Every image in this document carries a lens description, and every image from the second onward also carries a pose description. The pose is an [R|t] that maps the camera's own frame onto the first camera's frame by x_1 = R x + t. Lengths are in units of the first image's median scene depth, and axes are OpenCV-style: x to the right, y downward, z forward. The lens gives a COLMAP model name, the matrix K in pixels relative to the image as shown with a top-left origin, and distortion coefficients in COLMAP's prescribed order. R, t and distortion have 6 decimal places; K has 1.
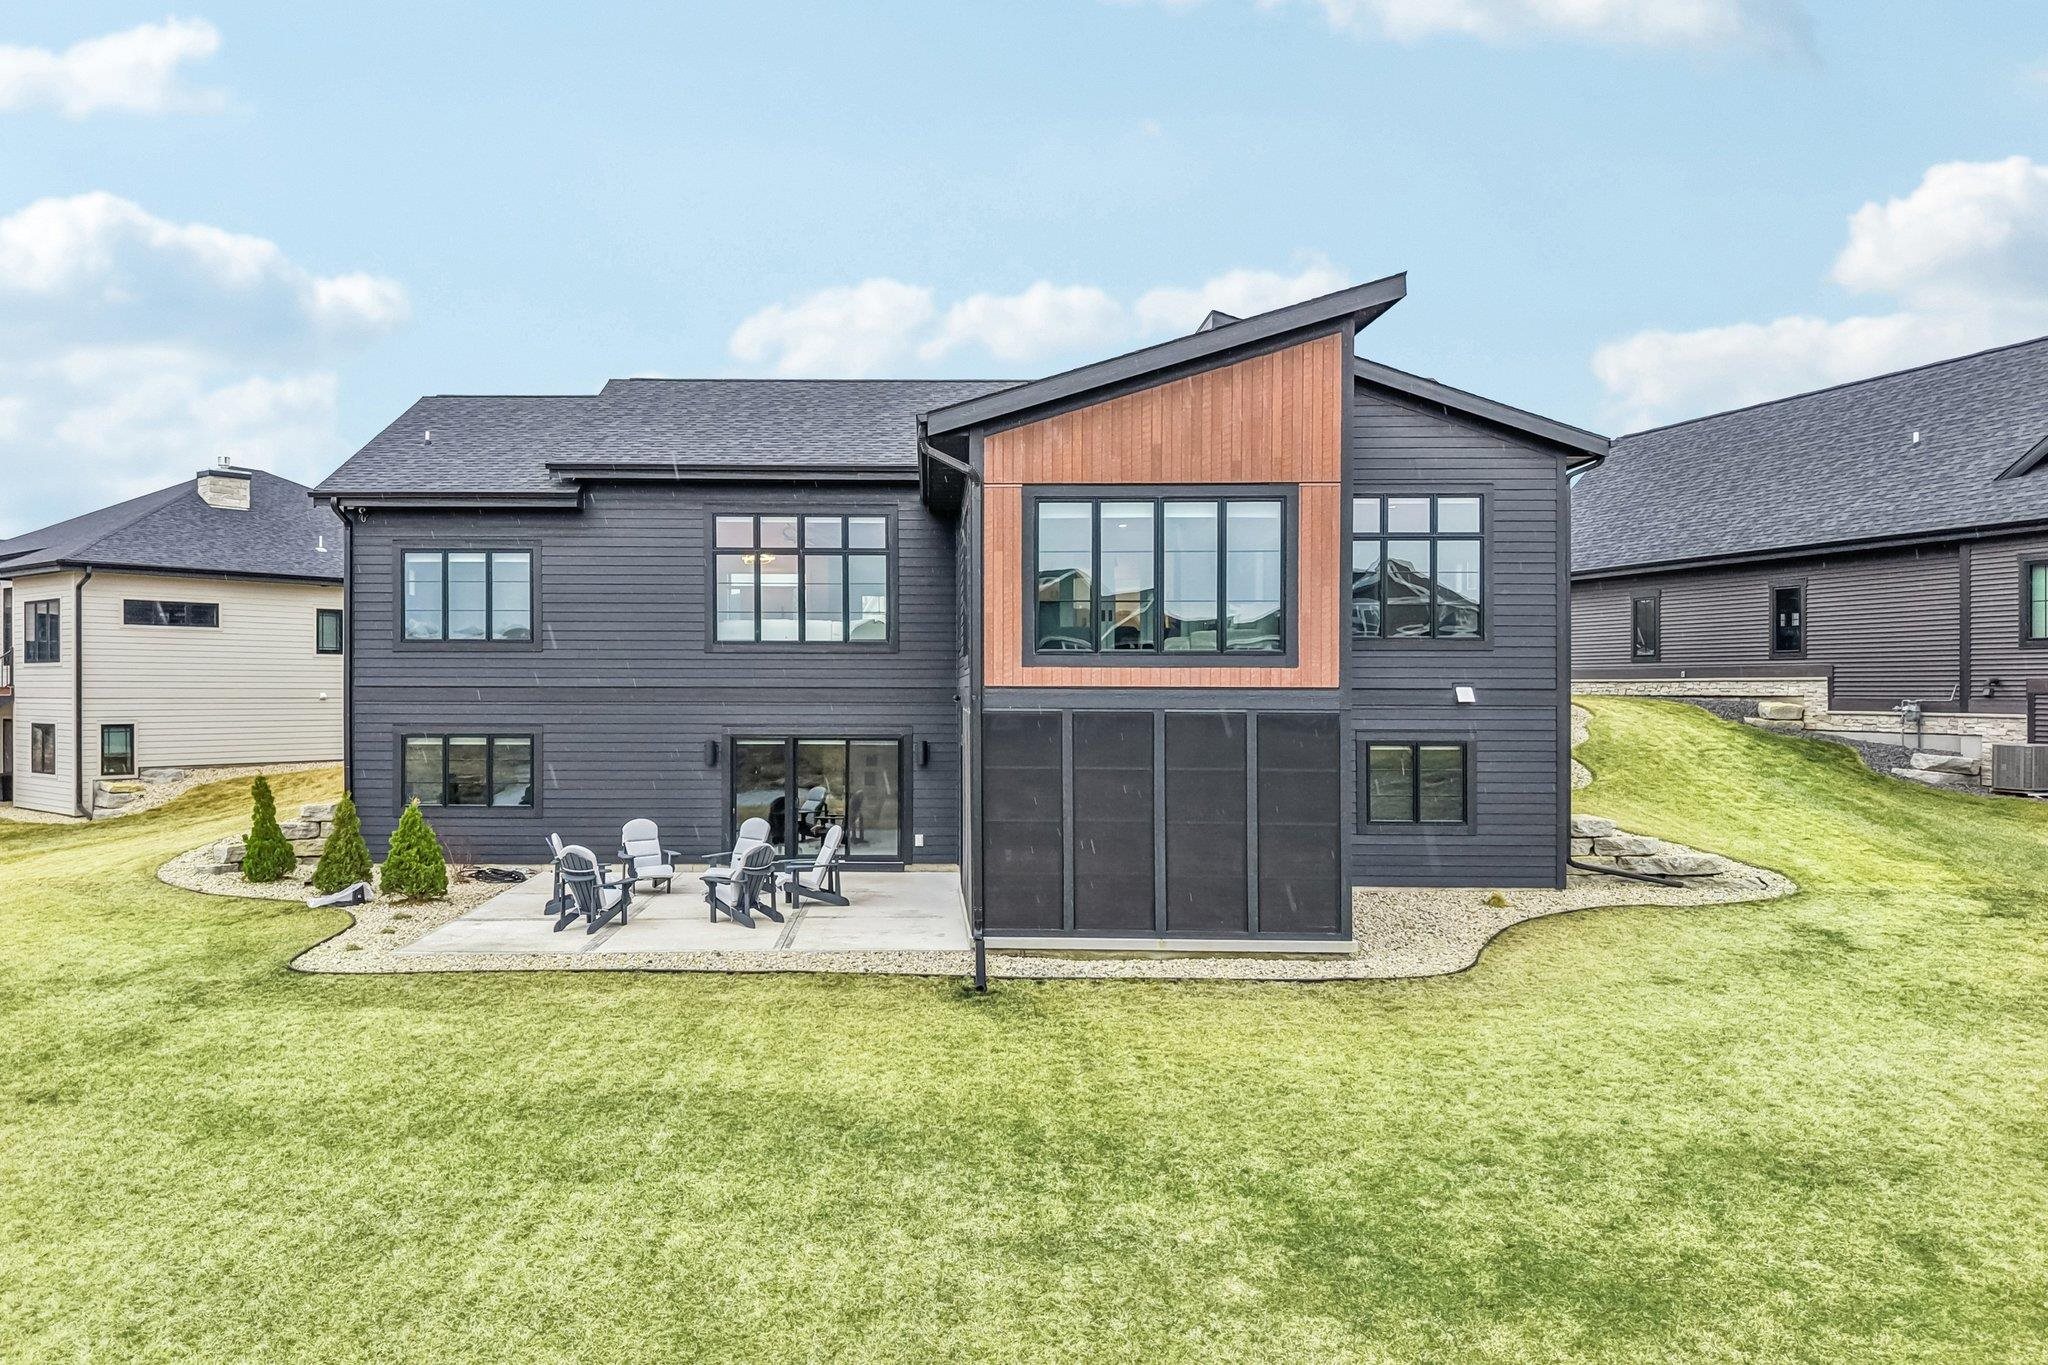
lens RADIAL K [[1449.1, 0, 895.3], [0, 1449.1, 684.4], [0, 0, 1]] dist [0.001366, 0.000463]
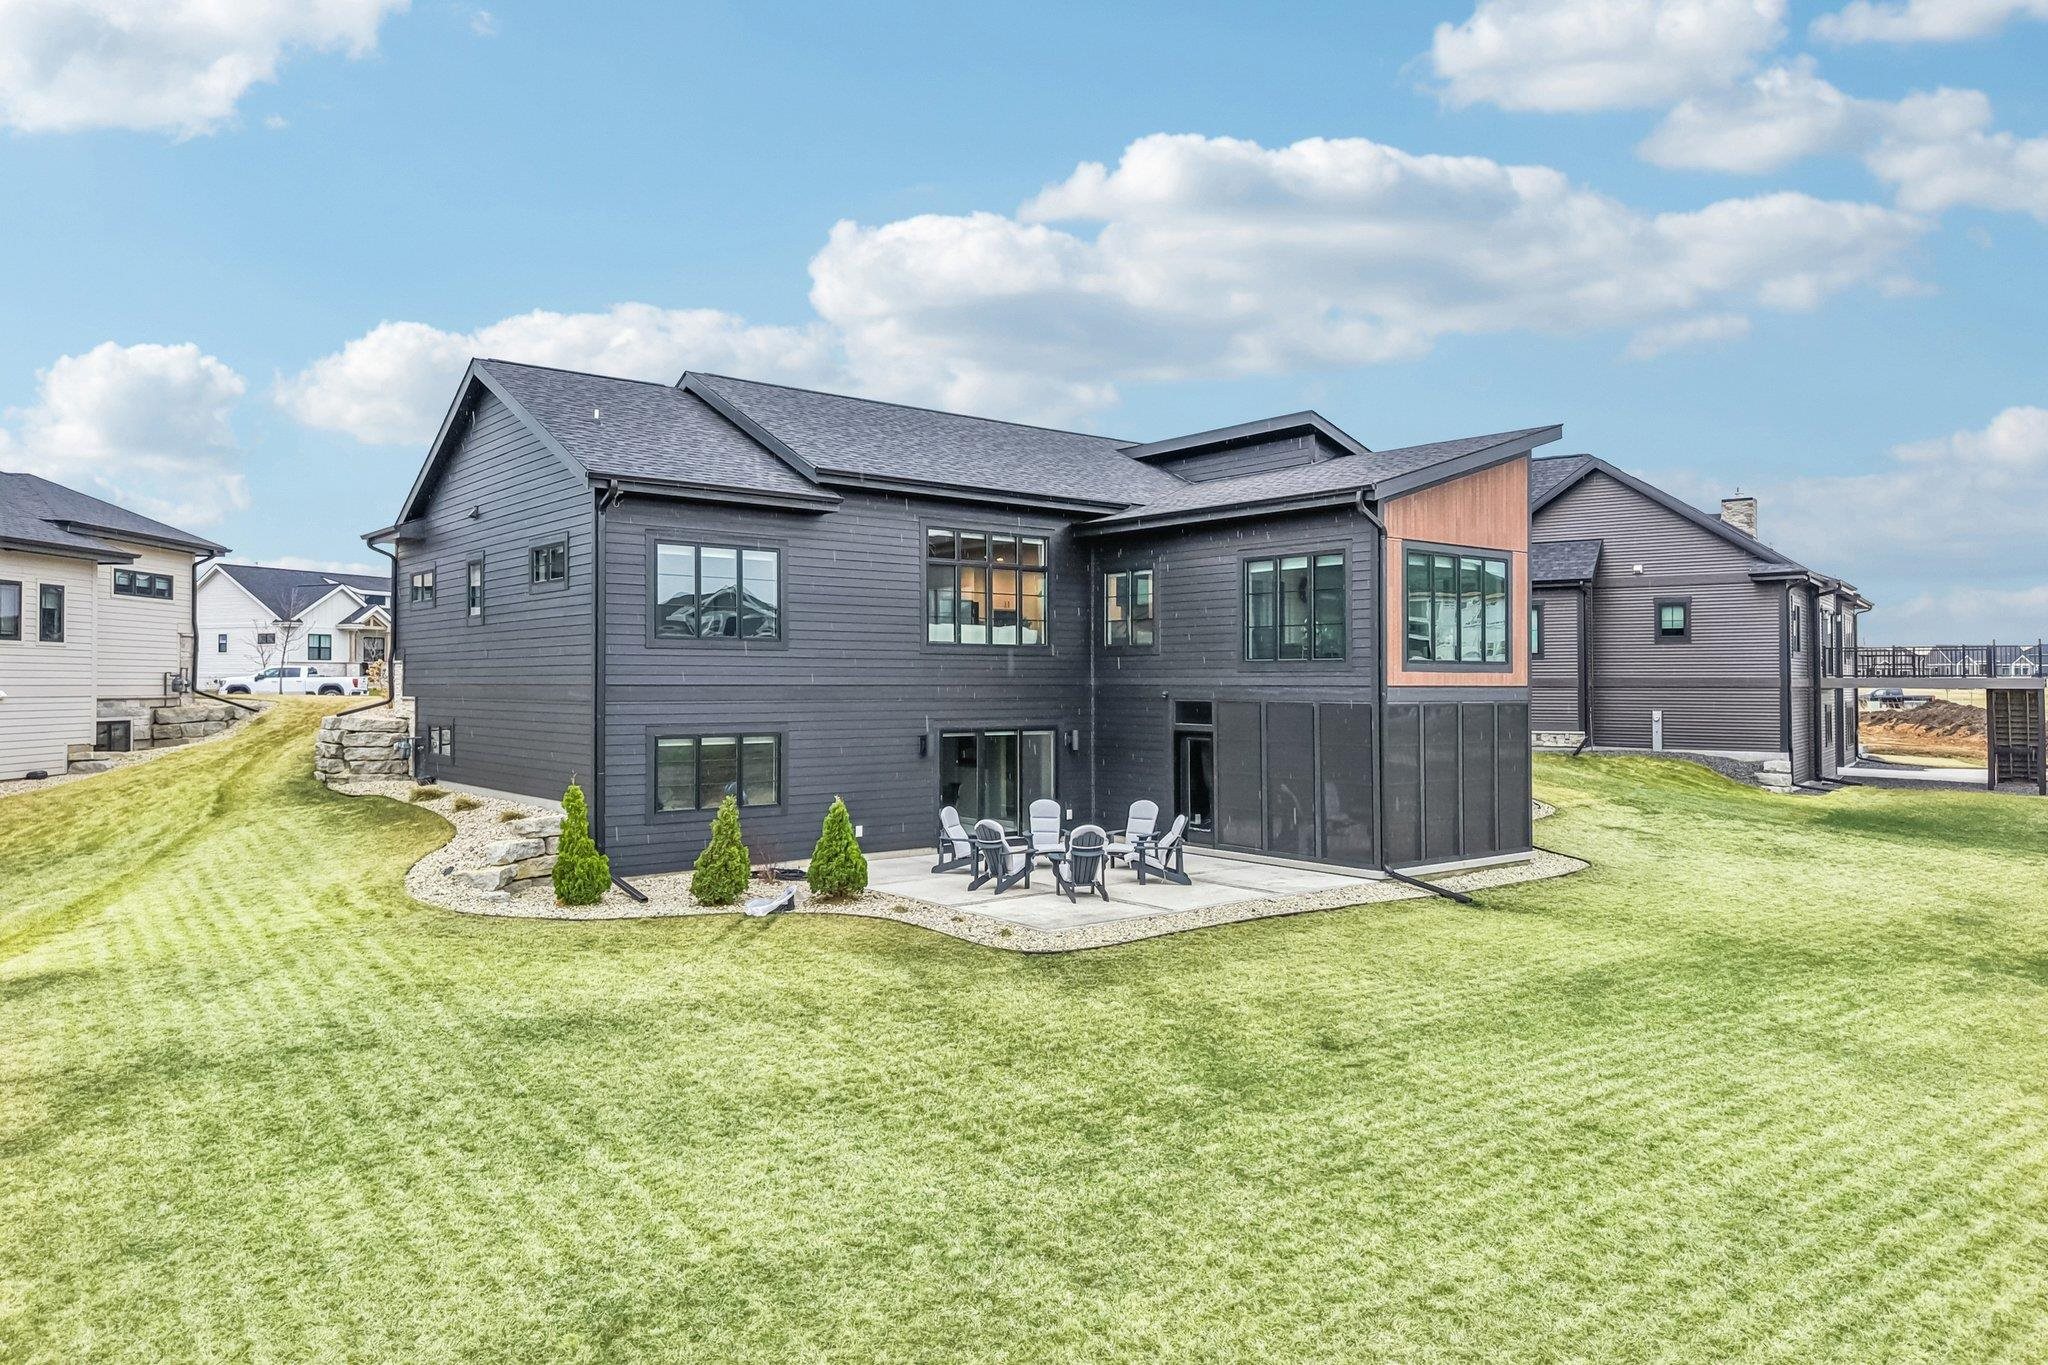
lens RADIAL K [[1377.7, 0, 1048.6], [0, 1377.7, 686.7], [0, 0, 1]] dist [0.051174, -0.069745]
pose [[0.755324, -0.002981, 0.655345, -1.499586], [-0.001026, 0.999983, 0.005731, -0.006451], [-0.655351, -0.005001, 0.755308, 0.313907]]
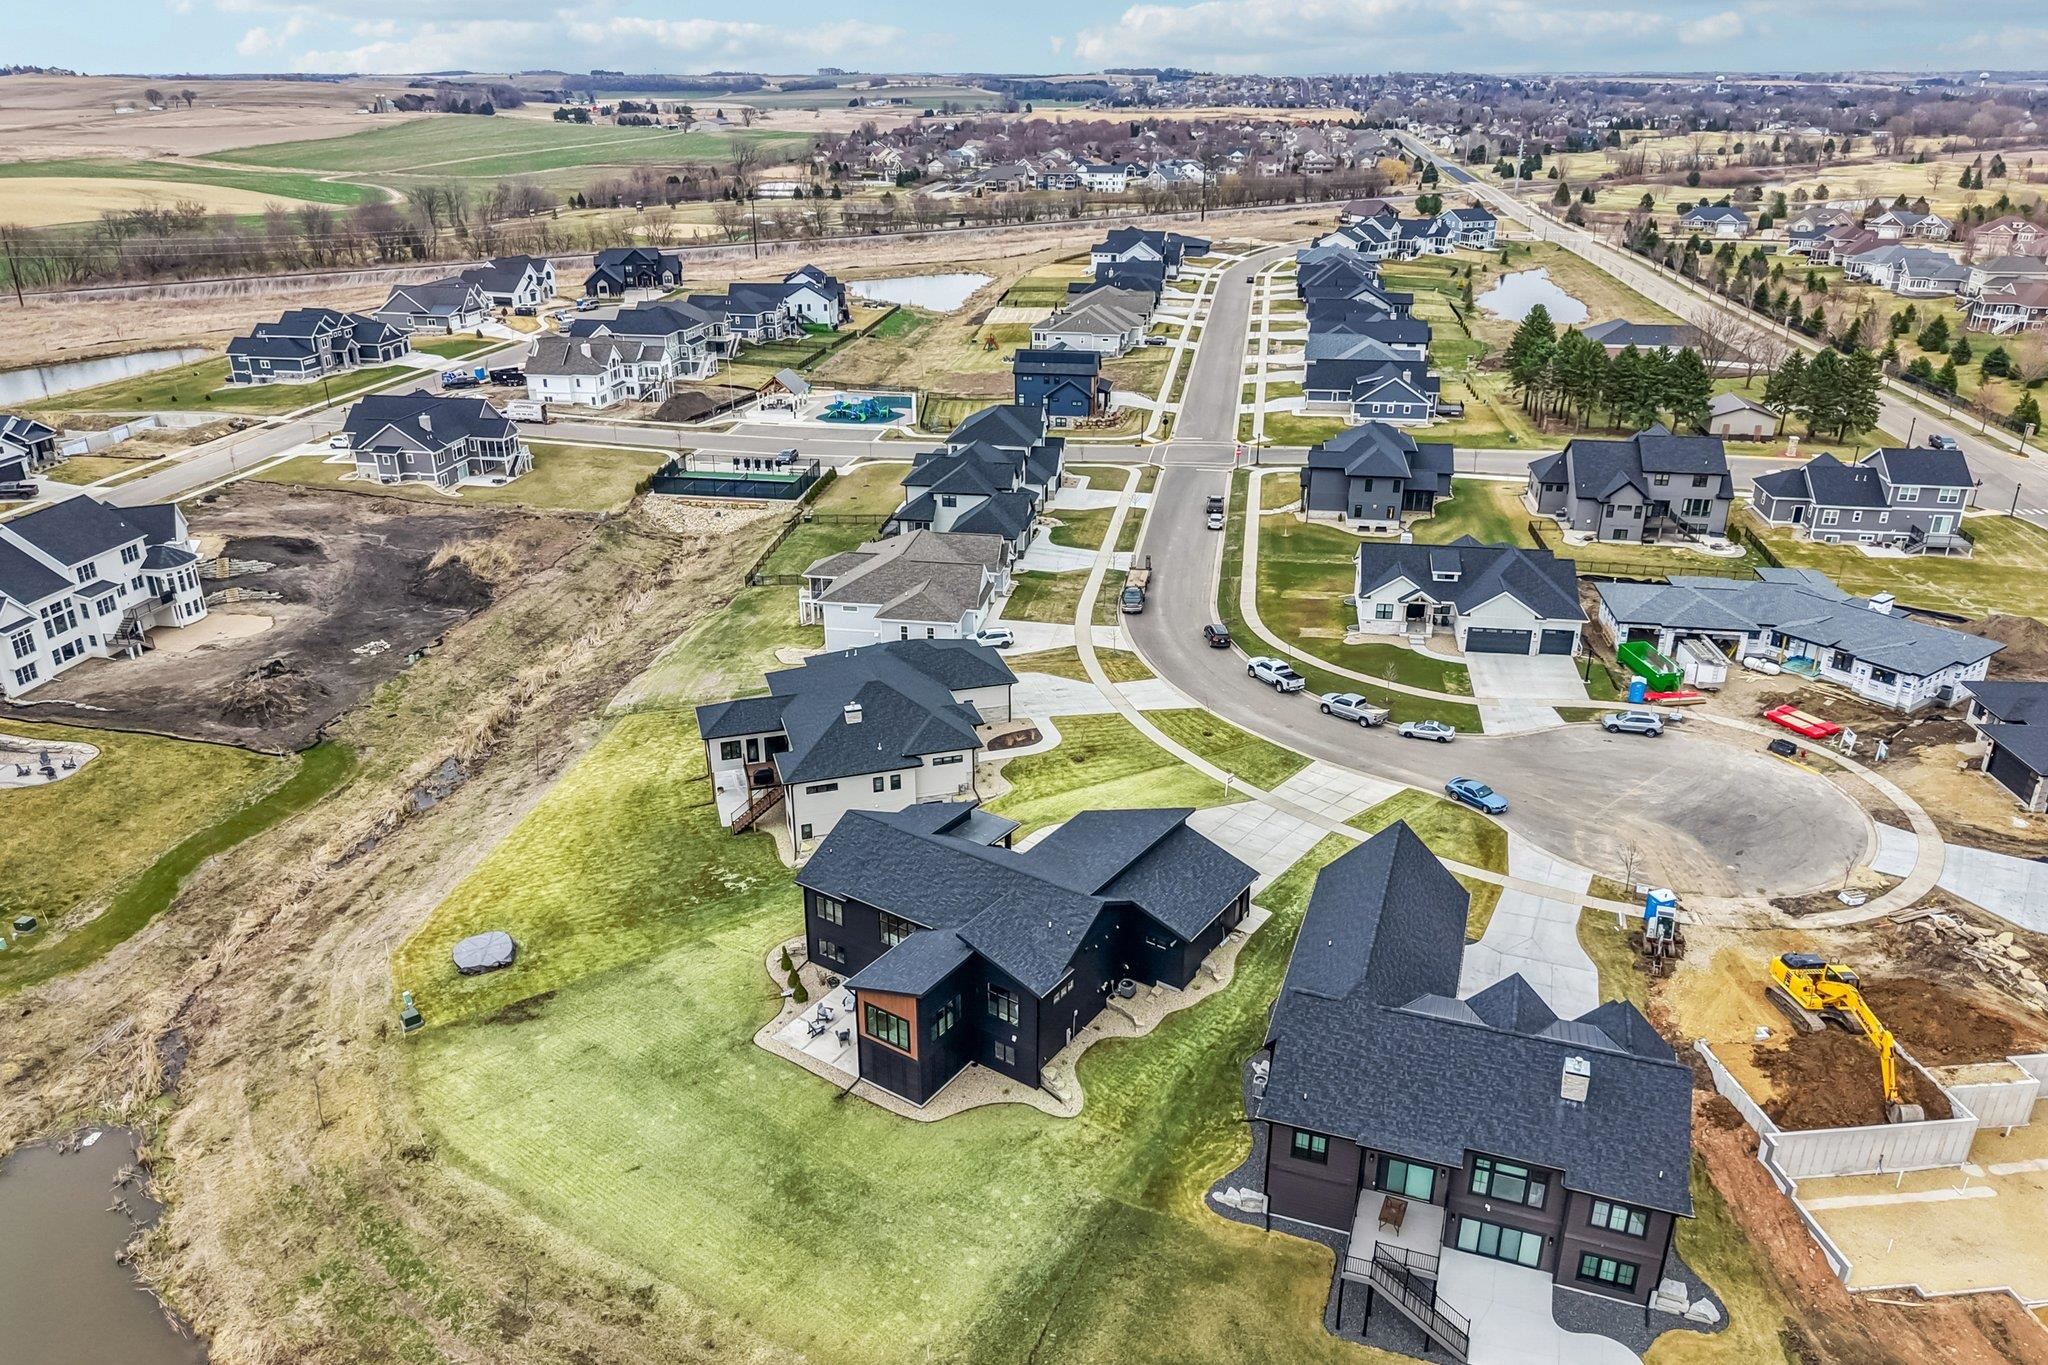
lens RADIAL K [[1457.0, 0, 1024.0], [0, 1457.0, 682.5], [0, 0, 1]] dist [0.035866, -0.048792]
pose [[0.835362, 0.214141, -0.506275, 3.854042], [0.003963, 0.918631, 0.395096, -4.226300], [0.549686, -0.332055, 0.766541, -2.857542]]
